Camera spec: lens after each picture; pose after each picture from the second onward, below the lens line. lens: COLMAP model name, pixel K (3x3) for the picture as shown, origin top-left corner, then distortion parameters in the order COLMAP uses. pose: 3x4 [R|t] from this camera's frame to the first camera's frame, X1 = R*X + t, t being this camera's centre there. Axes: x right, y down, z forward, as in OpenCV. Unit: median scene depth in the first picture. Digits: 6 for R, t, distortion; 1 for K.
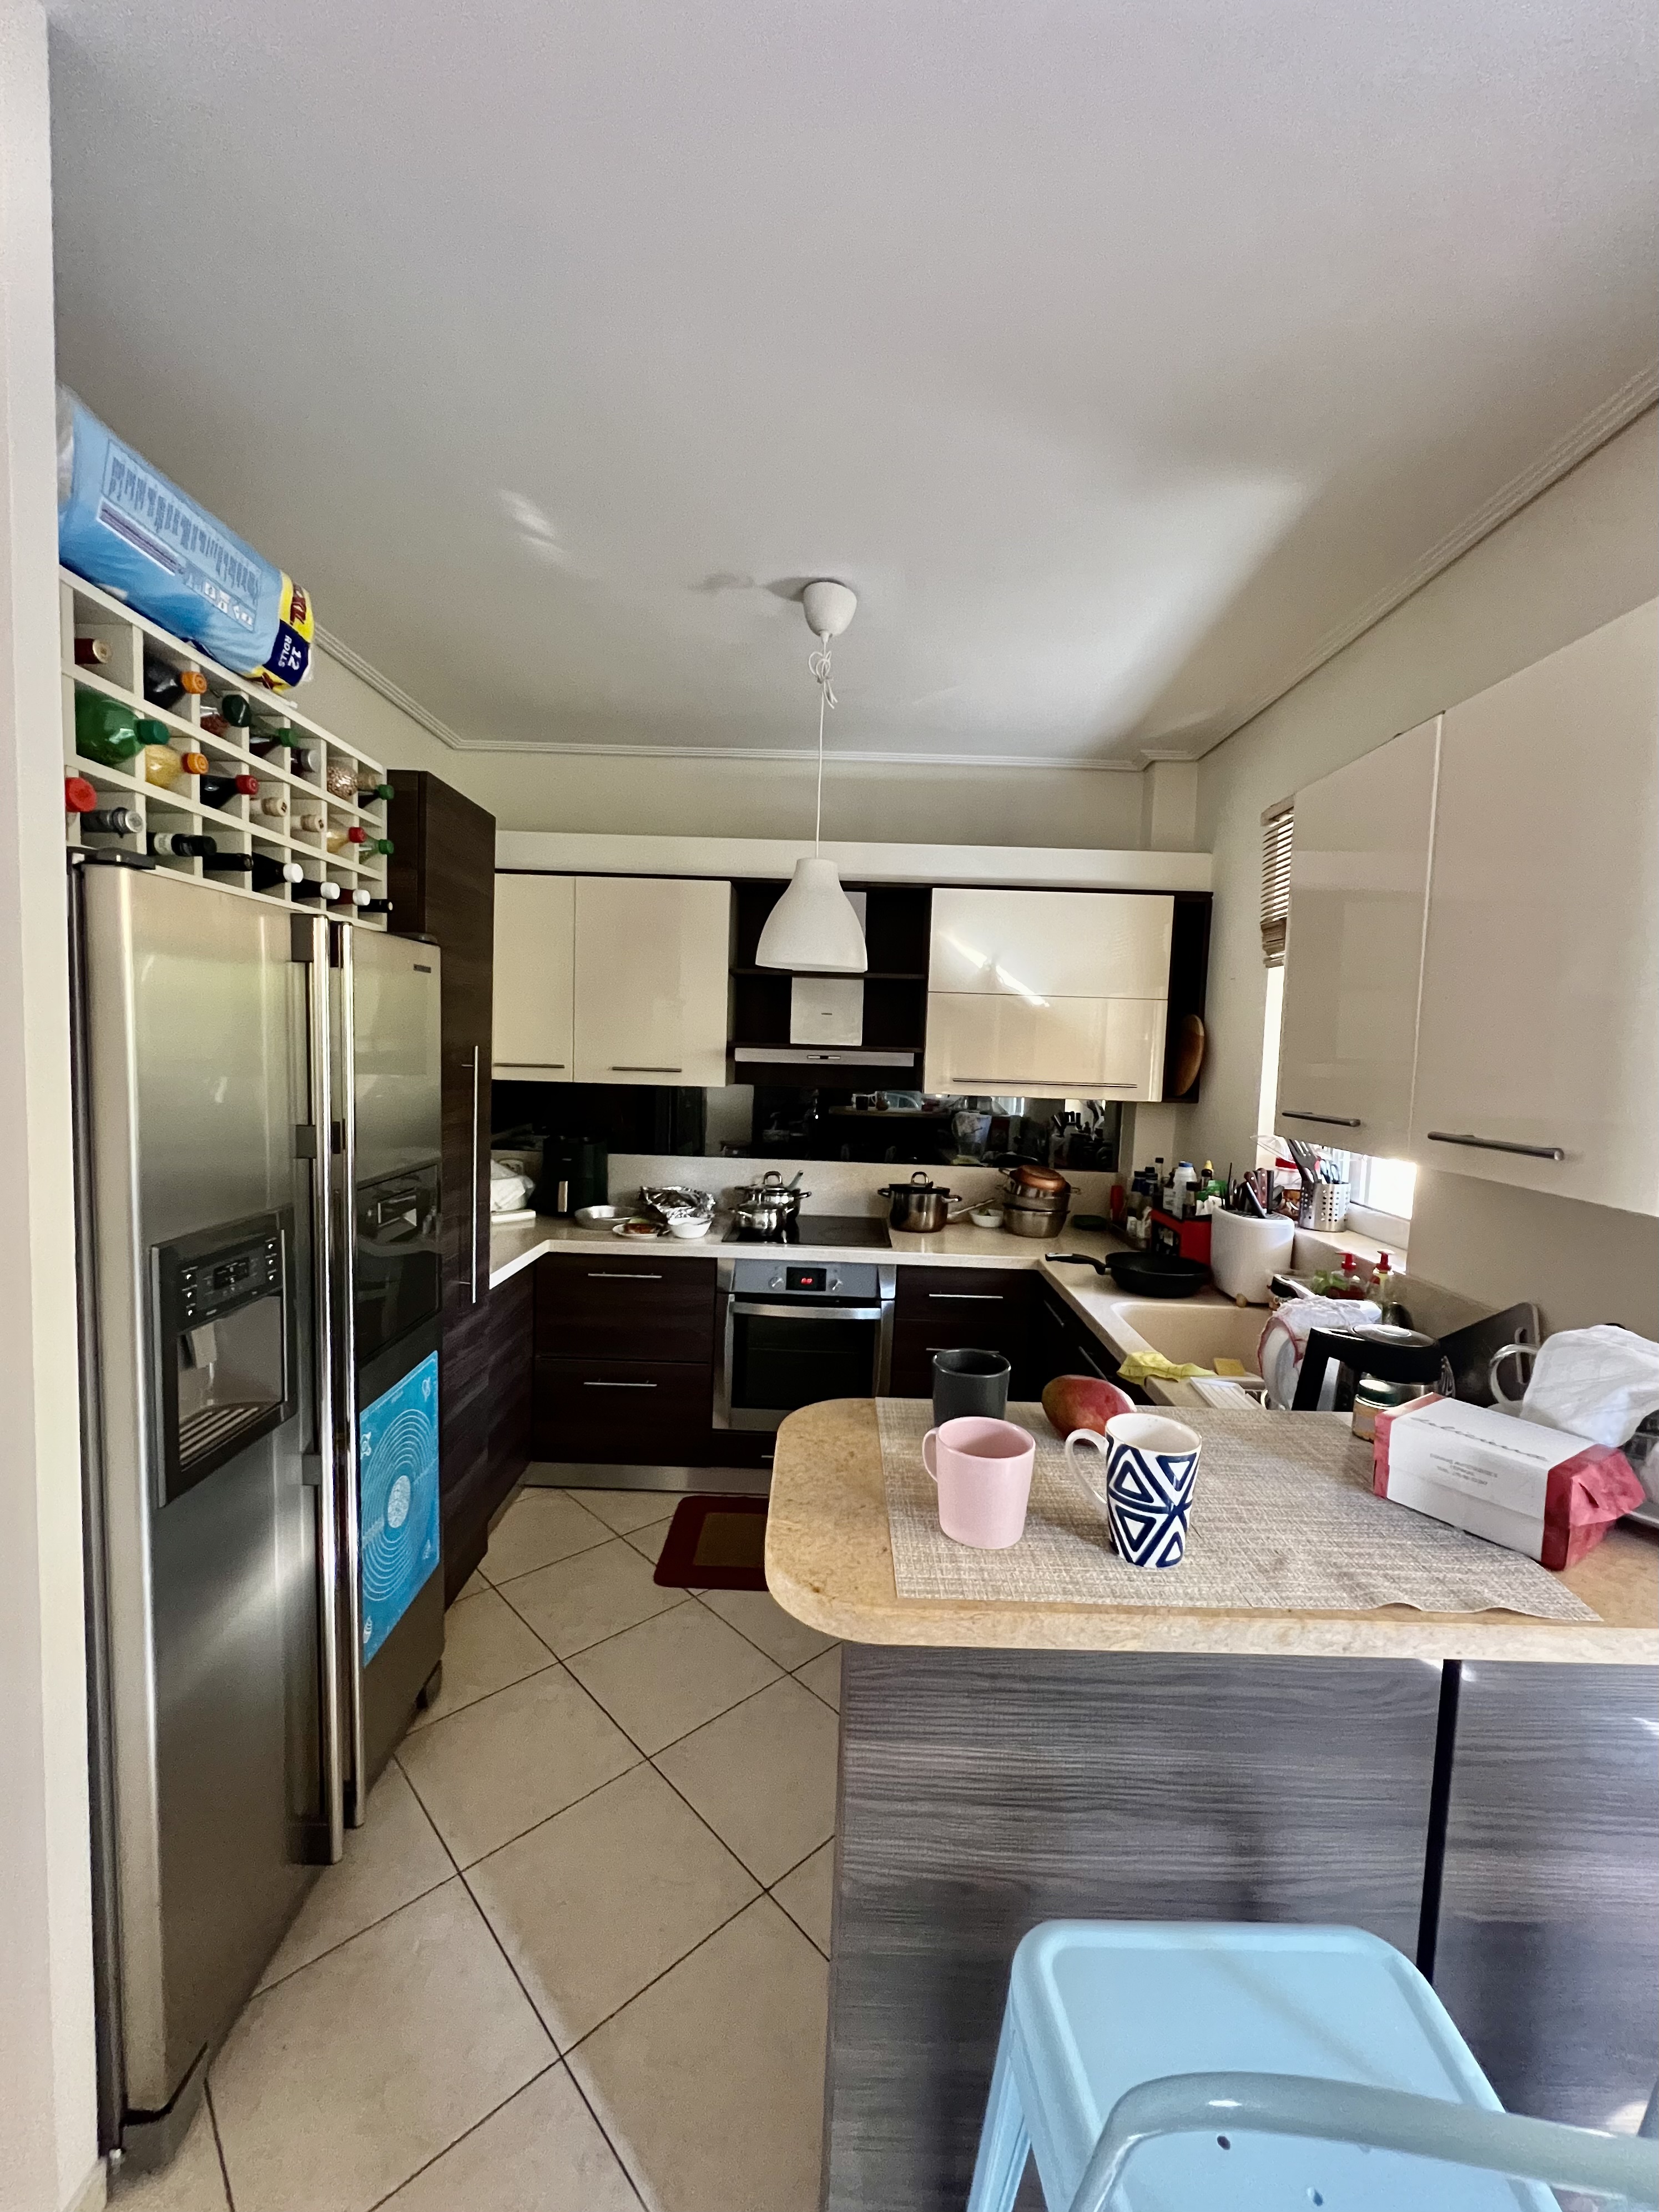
lens RADIAL K [[888.6, 0, 829.5], [0, 888.6, 1106.0], [0, 0, 1]] dist [0.014525, -0.000110]
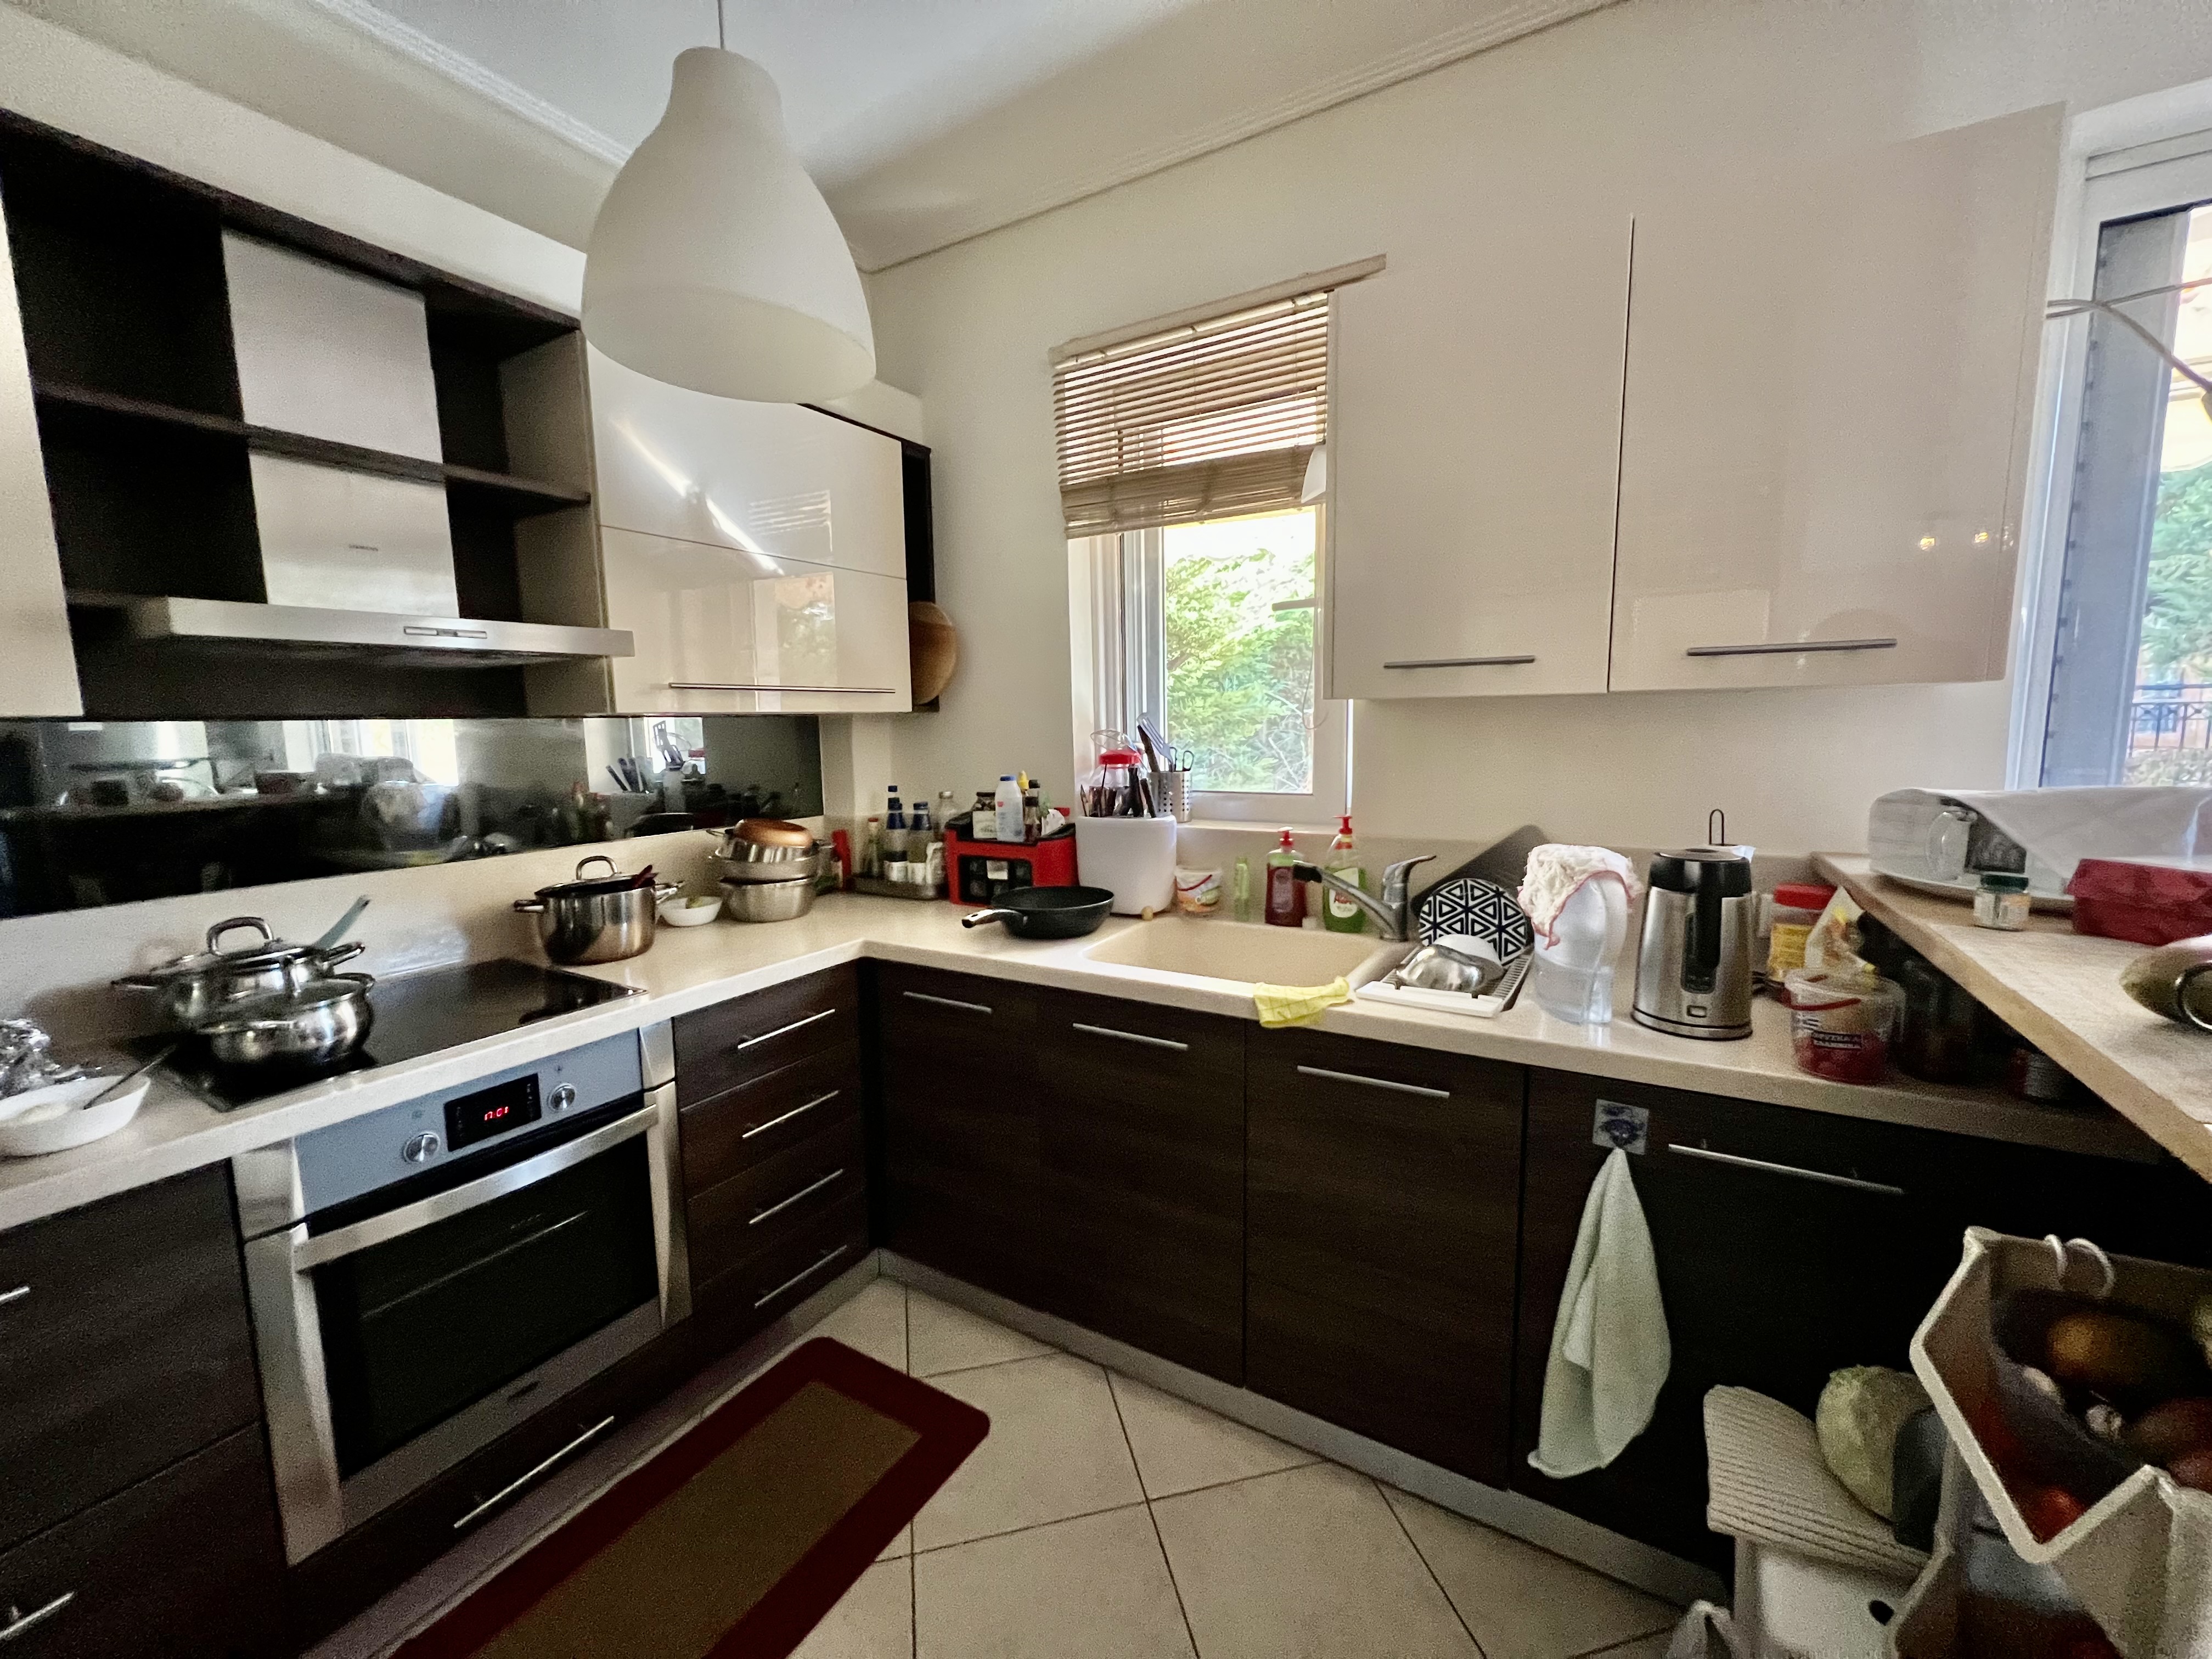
lens RADIAL K [[888.6, 0, 1108.3], [0, 888.6, 815.8], [0, 0, 1]] dist [0.014525, -0.000110]
pose [[0.517170, -0.140574, 0.844260, -0.221919], [0.096048, 0.989721, 0.105958, 0.020732], [-0.850477, 0.026291, 0.525356, 0.448940]]
